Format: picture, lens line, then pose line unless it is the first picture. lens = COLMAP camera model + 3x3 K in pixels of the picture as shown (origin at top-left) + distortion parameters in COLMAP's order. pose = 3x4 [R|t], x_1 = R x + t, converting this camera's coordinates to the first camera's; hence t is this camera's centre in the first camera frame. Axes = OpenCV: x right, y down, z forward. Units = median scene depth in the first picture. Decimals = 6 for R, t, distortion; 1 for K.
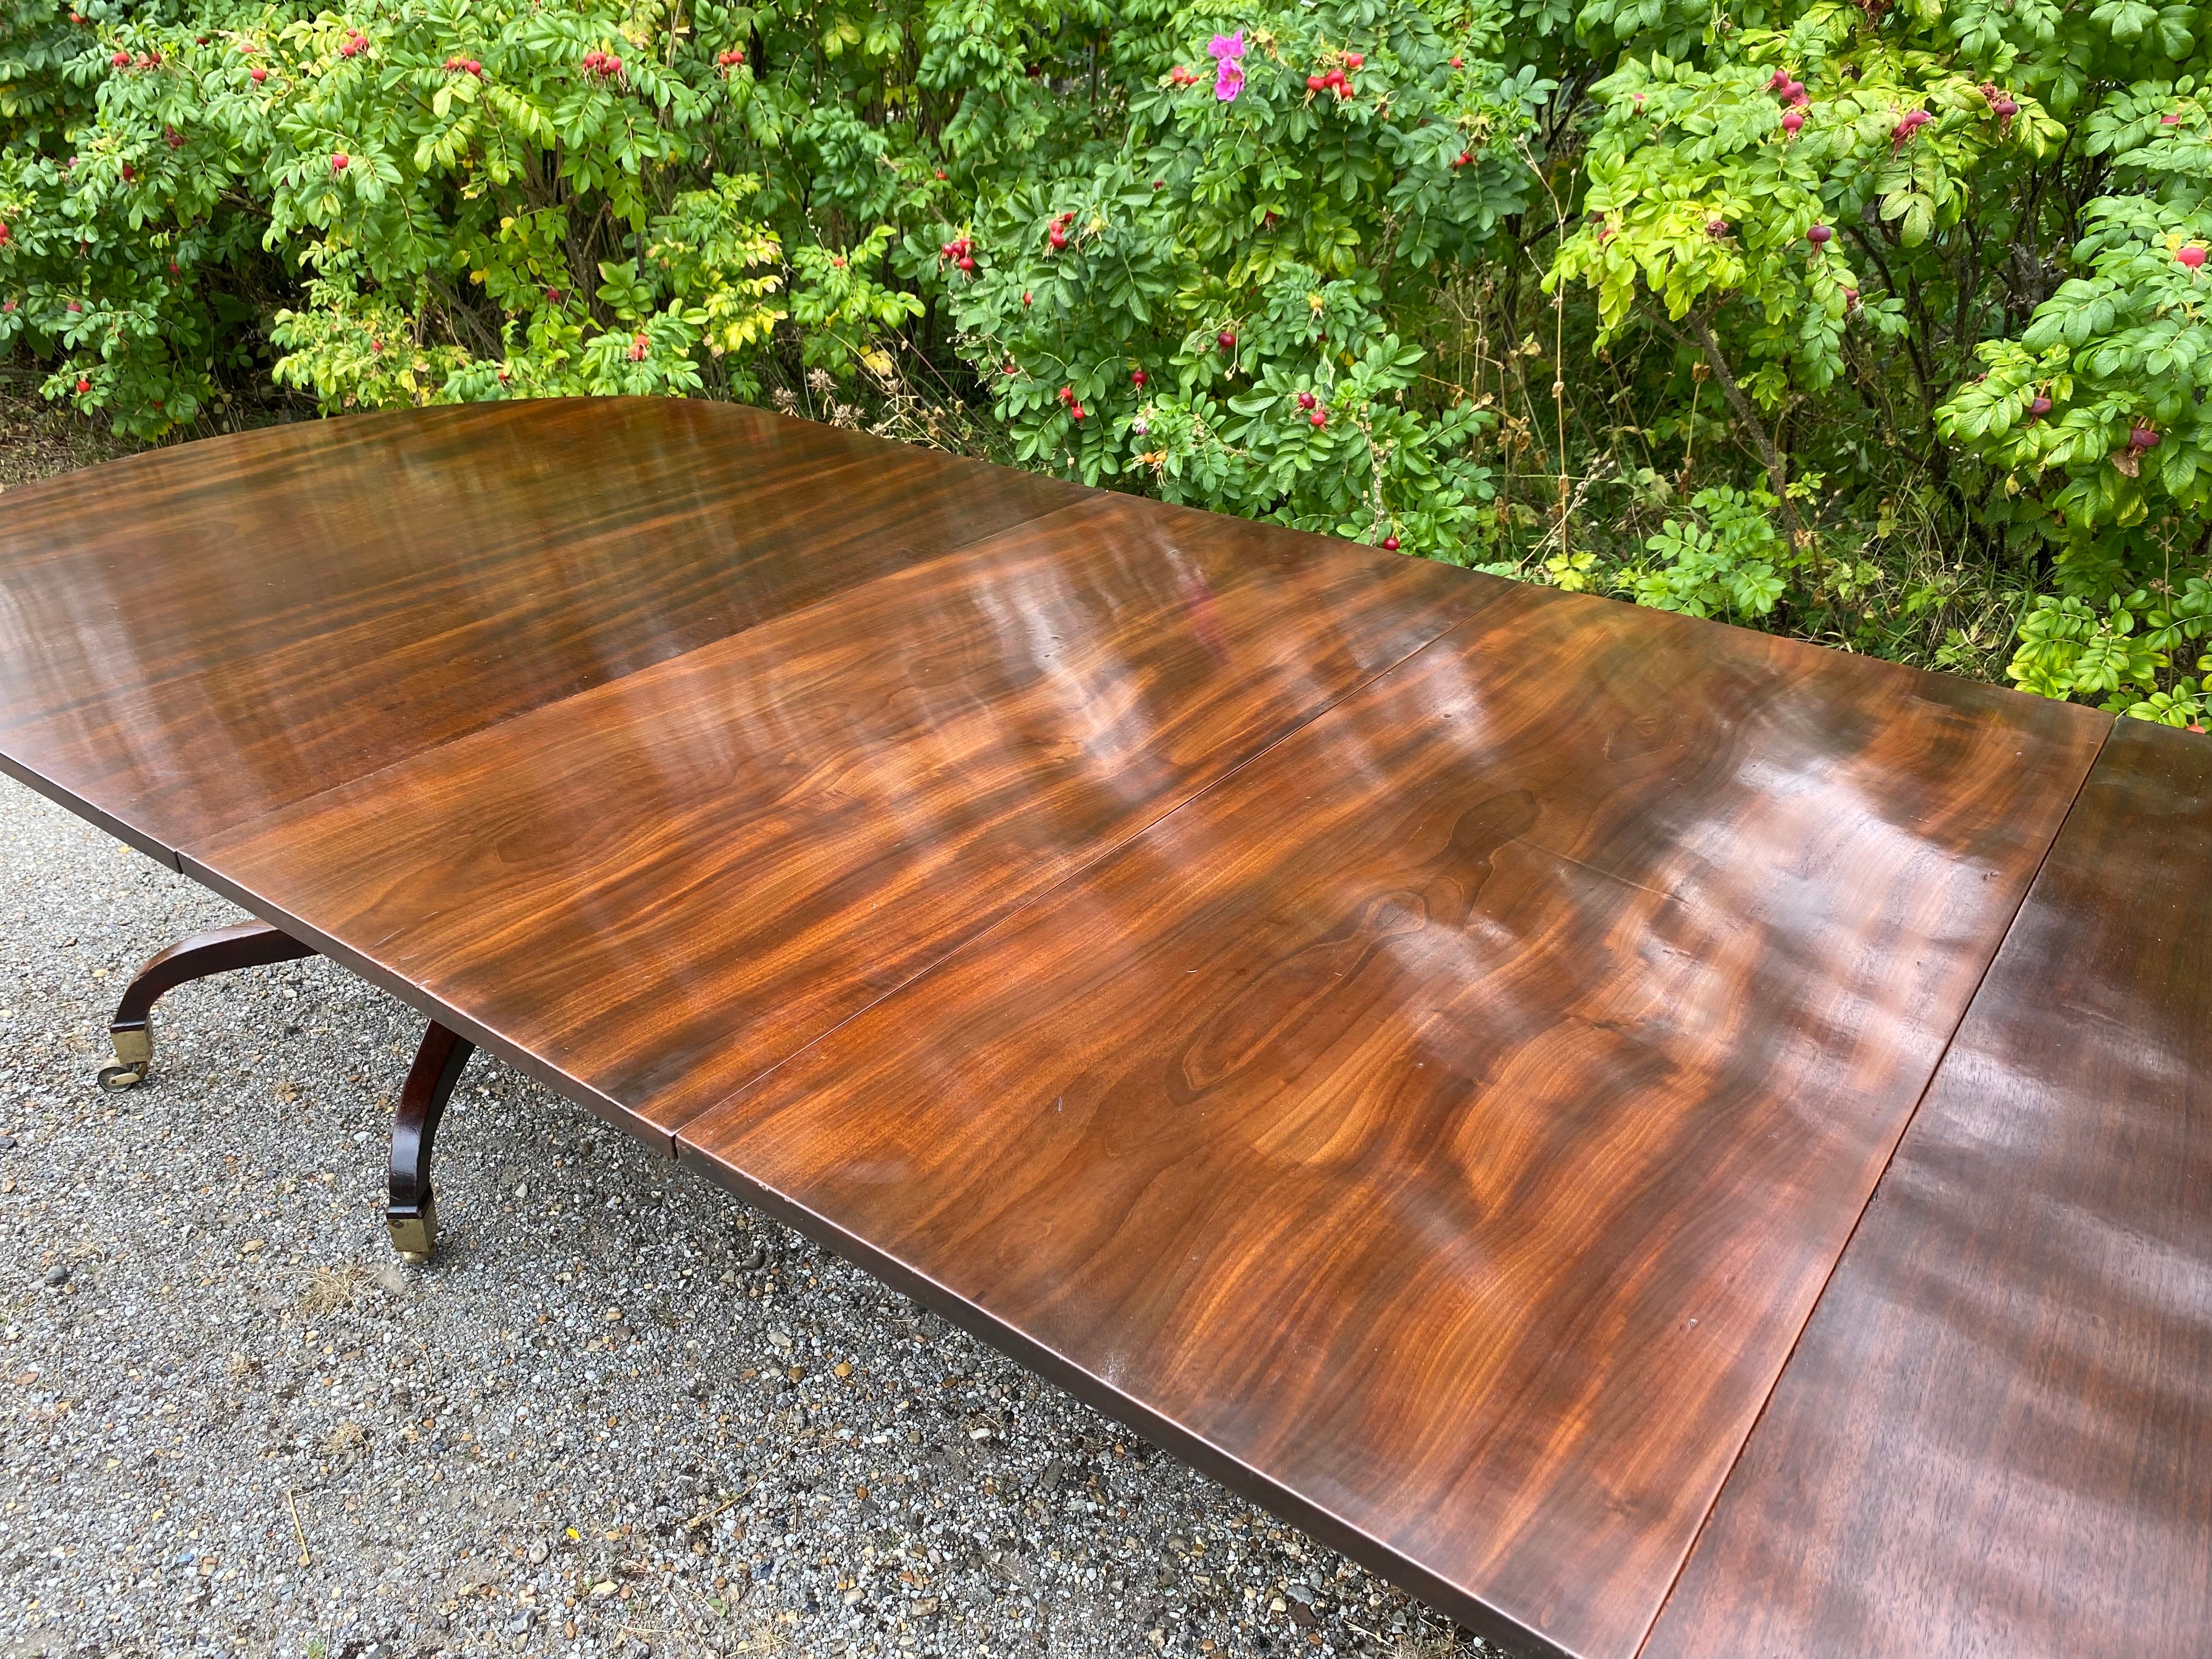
lens RADIAL K [[1610.8, 0, 1110.5], [0, 1610.8, 819.1], [0, 0, 1]] dist [0.007045, -0.009959]
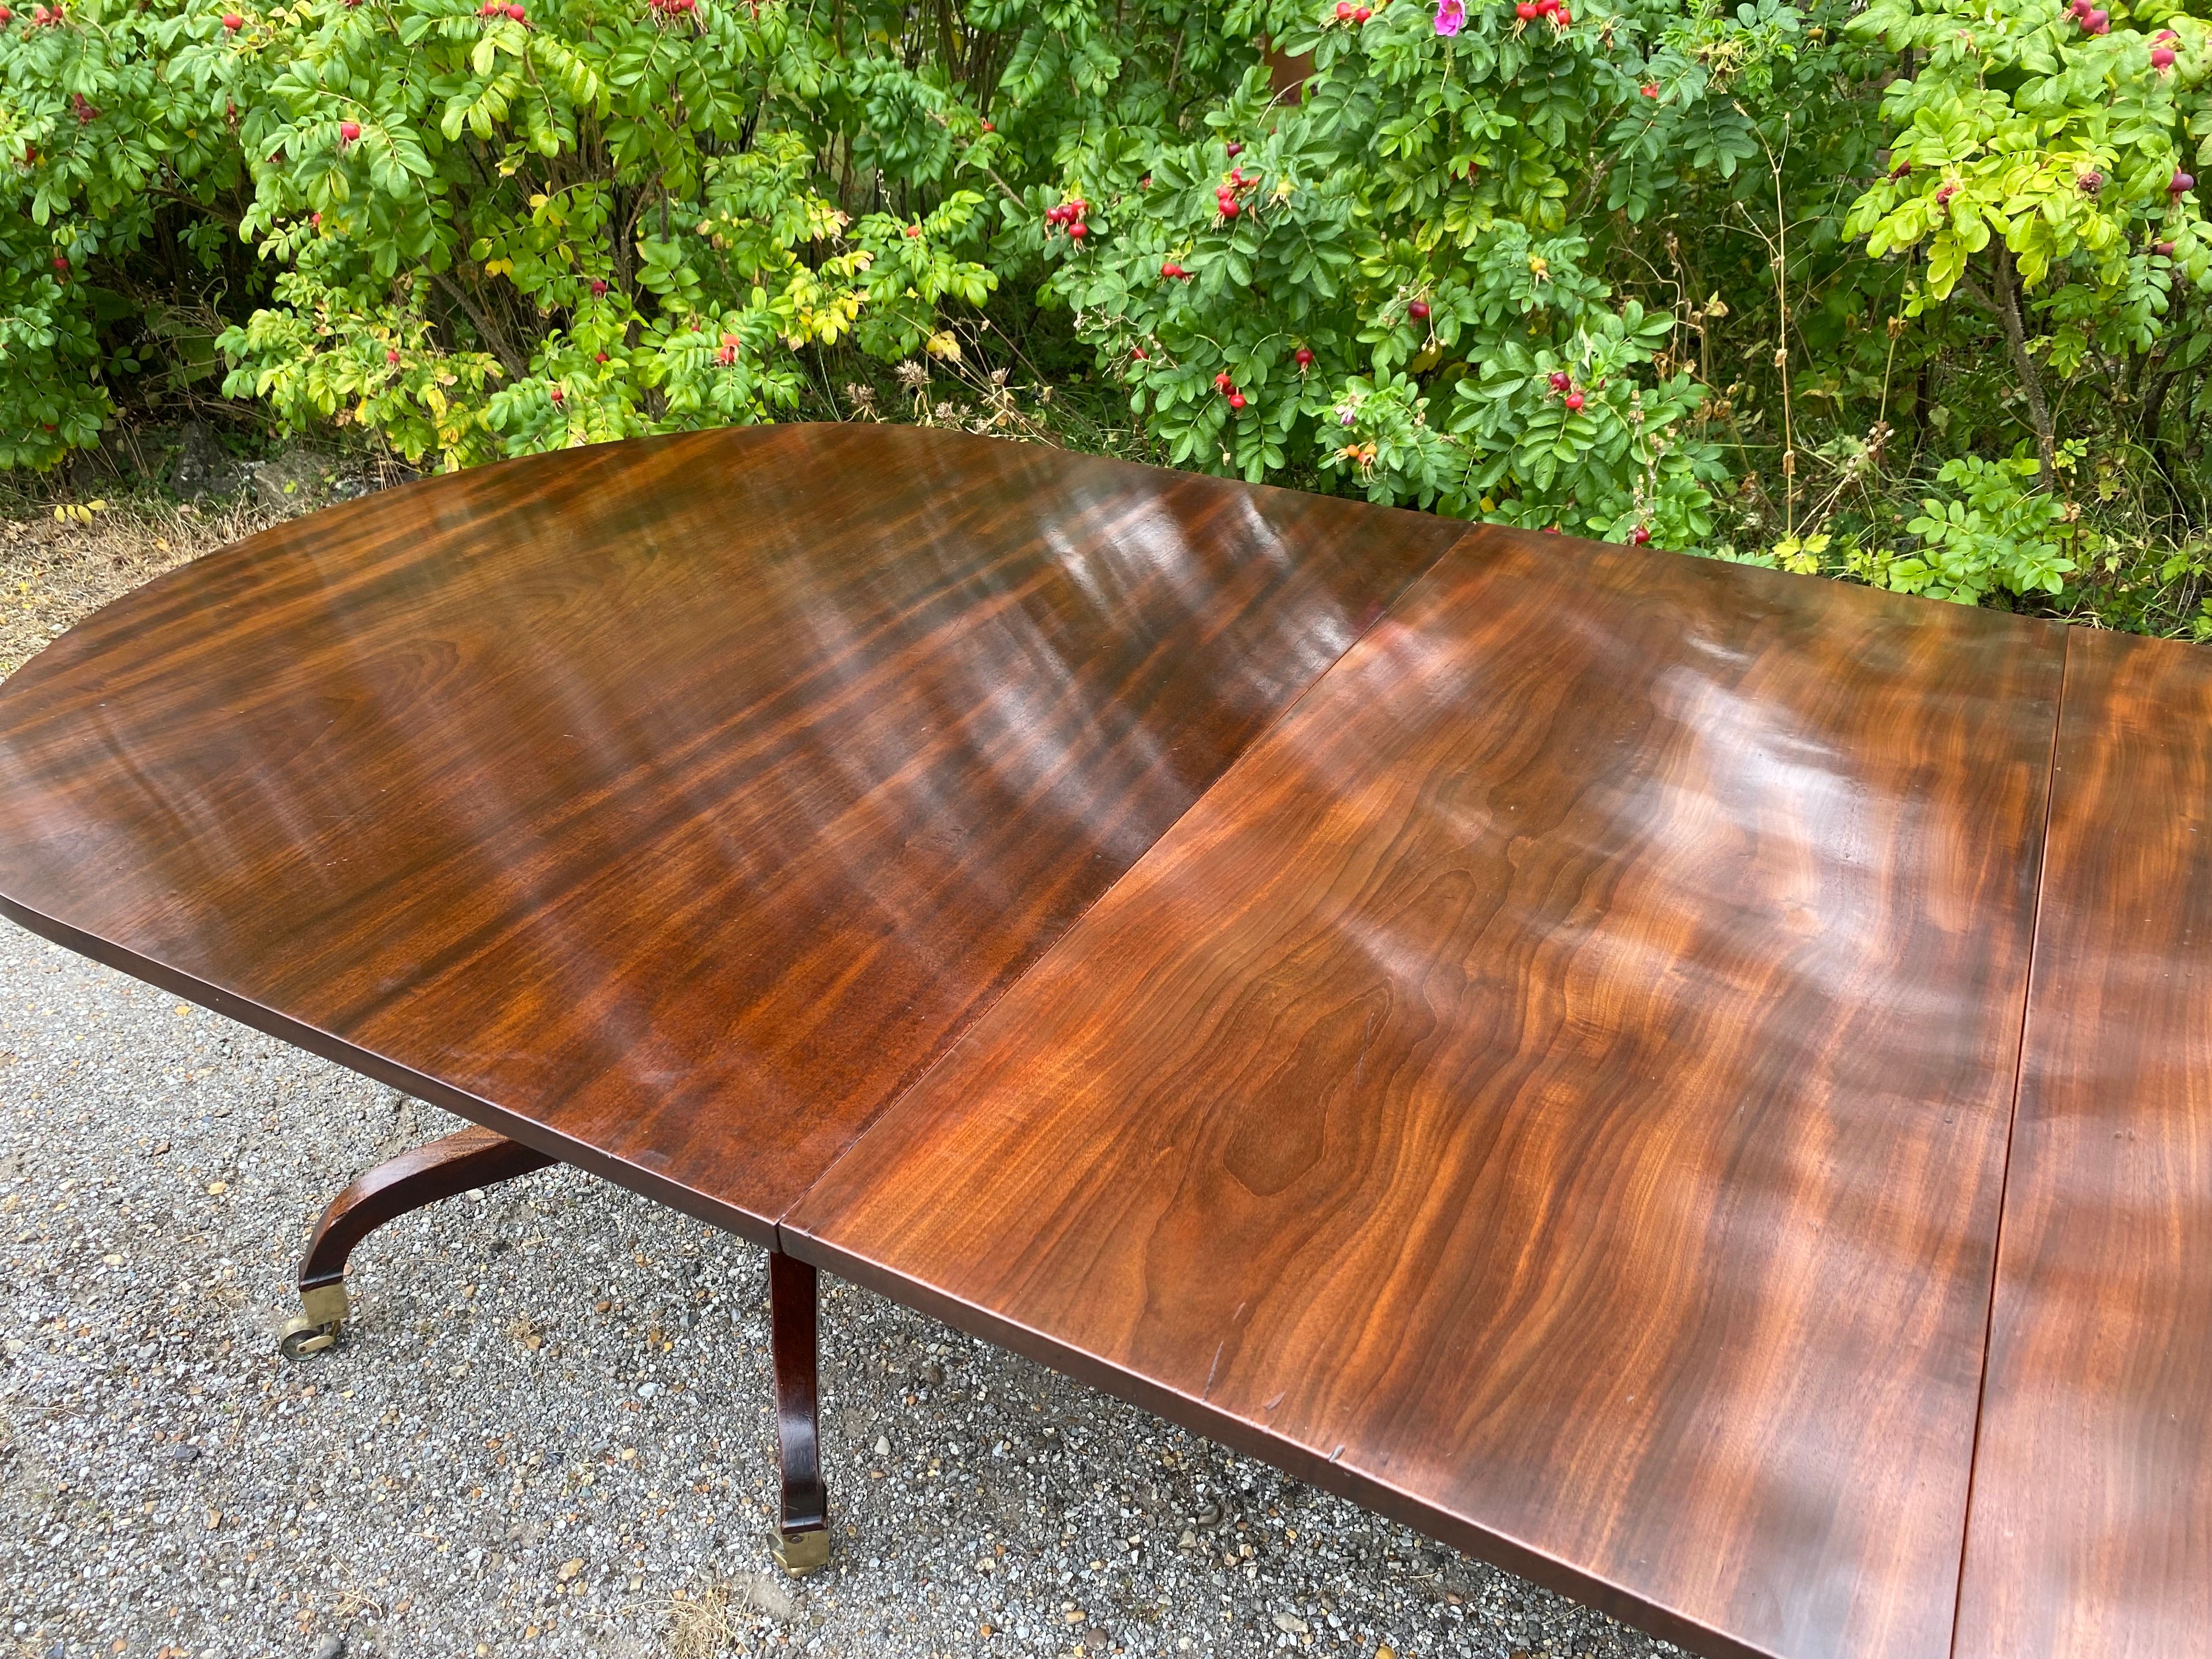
lens RADIAL K [[1621.9, 0, 1118.1], [0, 1621.9, 840.0], [0, 0, 1]] dist [0.010222, -0.008269]
pose [[0.991602, -0.074715, 0.105564, -0.209663], [0.069620, 0.996261, 0.051160, -0.069773], [-0.108991, -0.043381, 0.993096, 0.132056]]
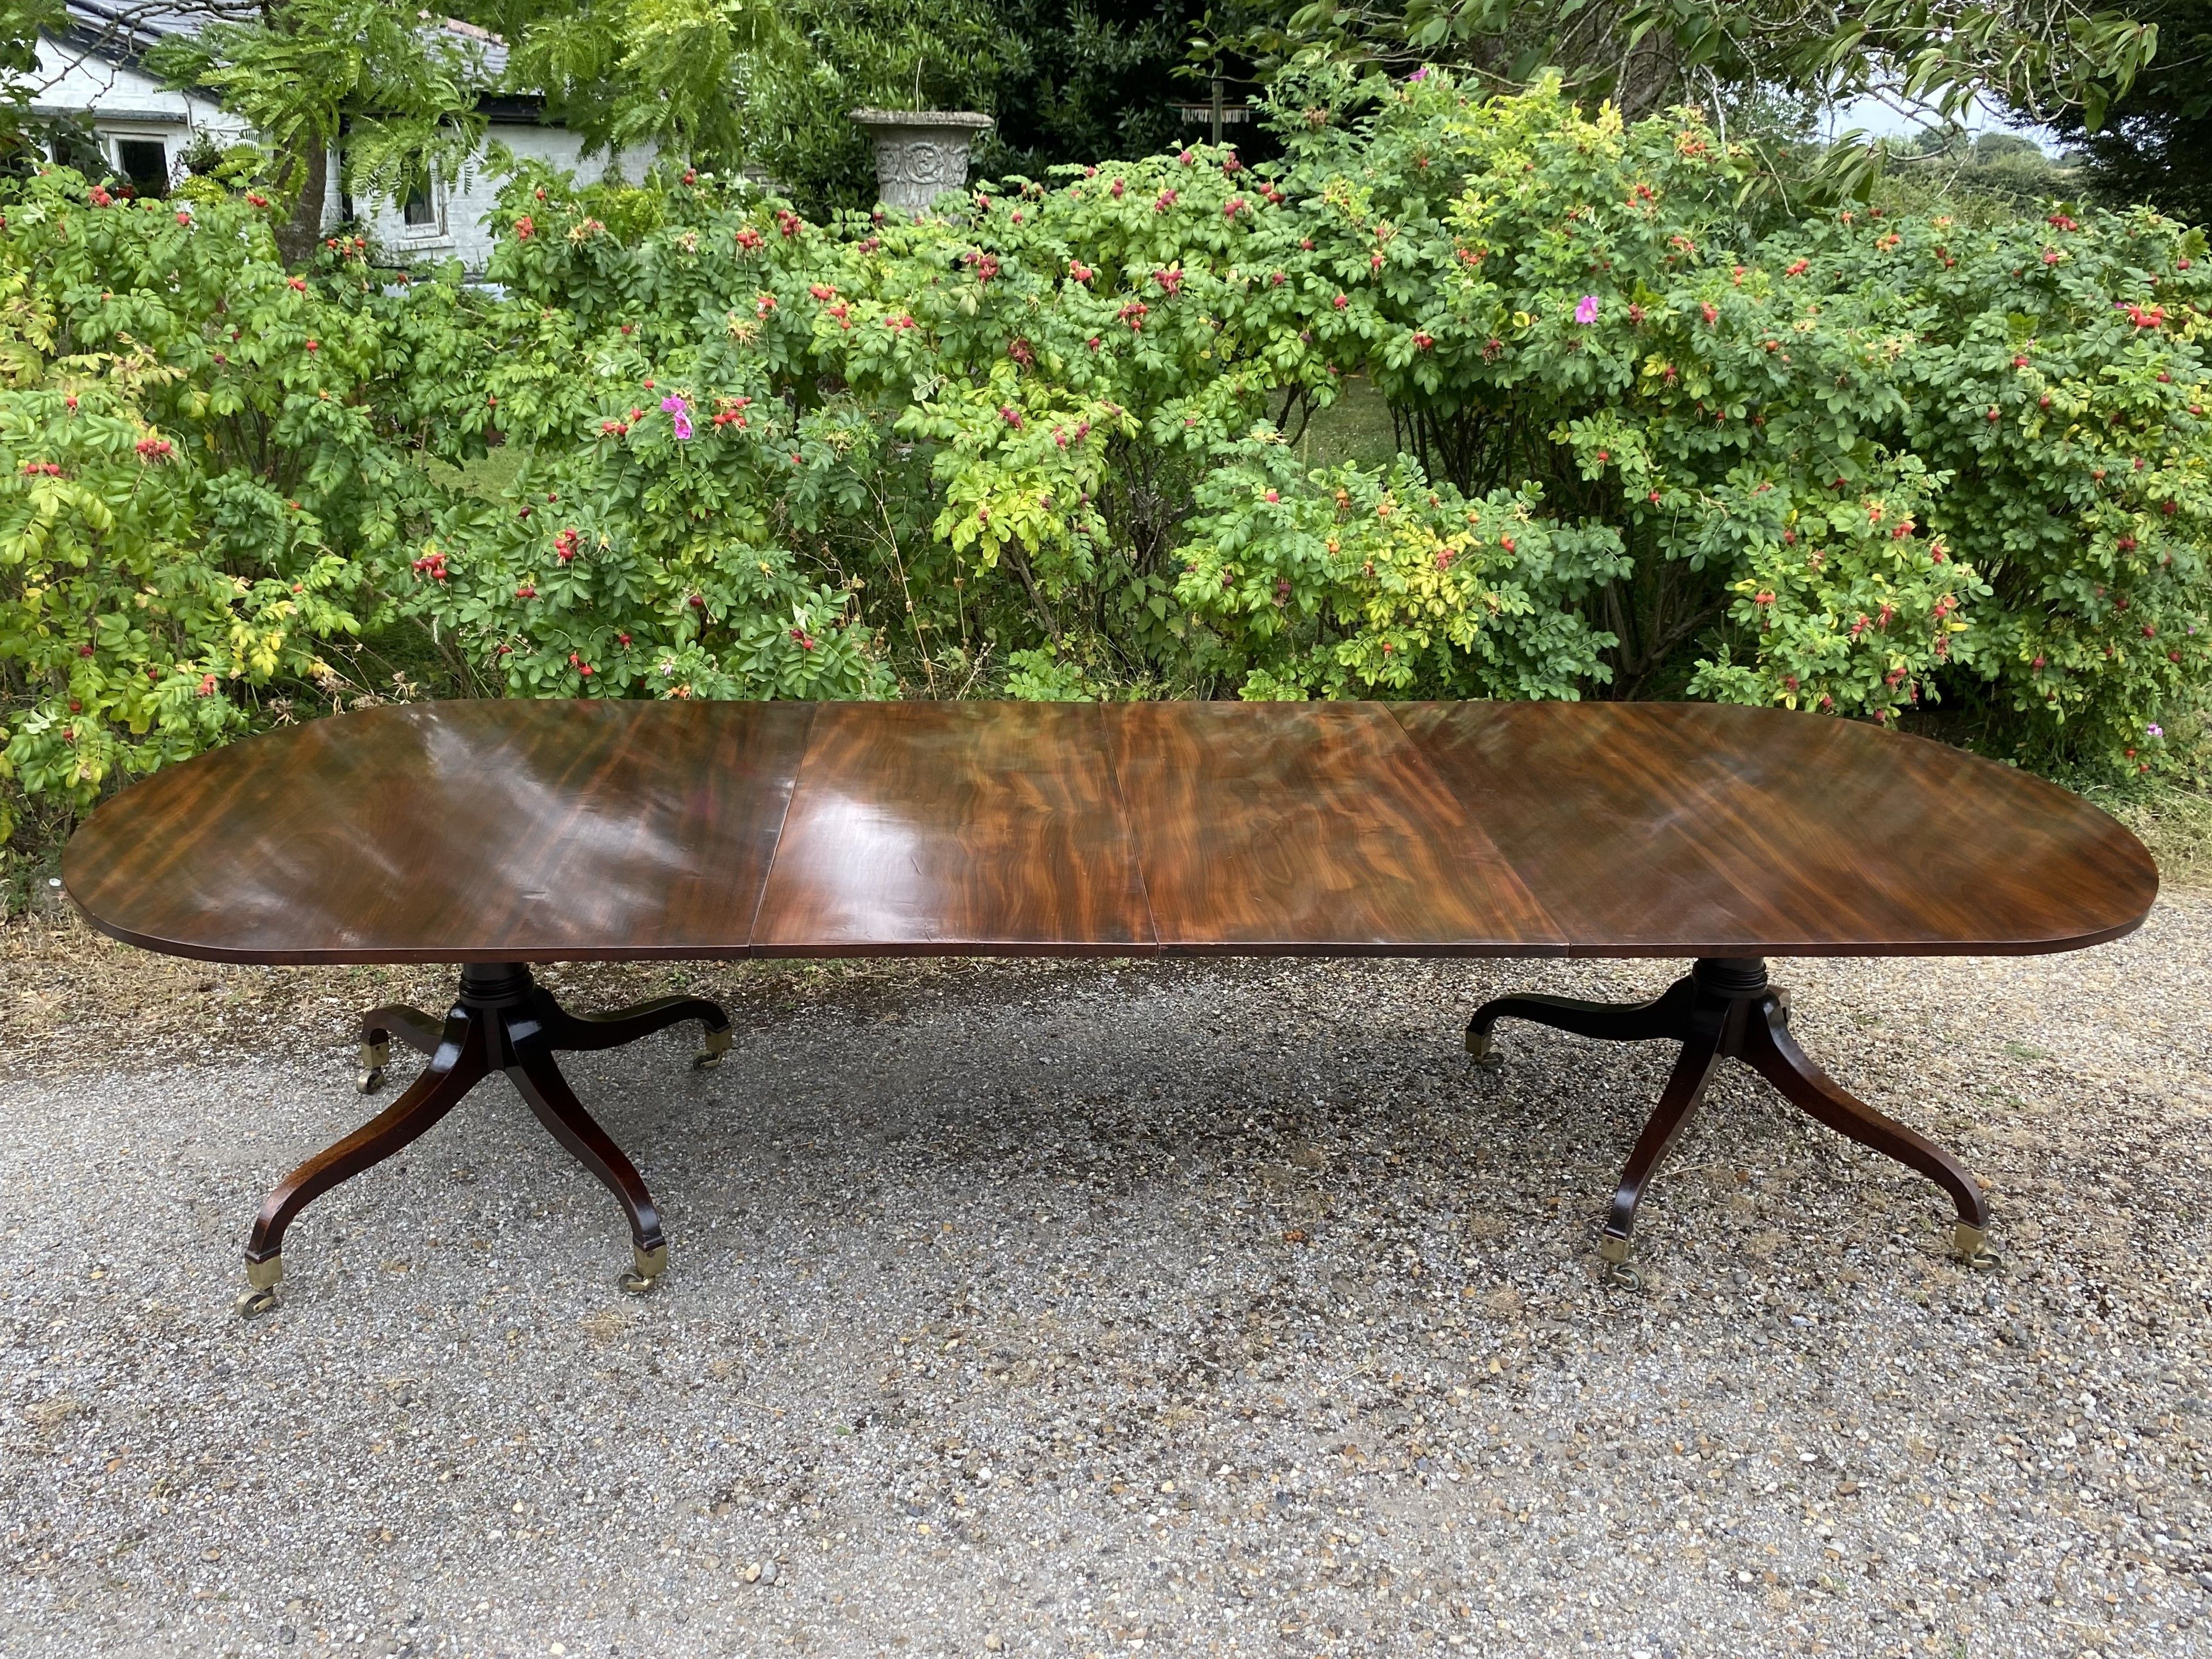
lens RADIAL K [[1610.8, 0, 1110.5], [0, 1610.8, 819.1], [0, 0, 1]] dist [0.007045, -0.009959]
pose [[0.761393, -0.218523, 0.610351, -0.565229], [0.290916, 0.956530, -0.020442, 0.015079], [-0.579353, 0.193125, 0.791867, -0.284628]]
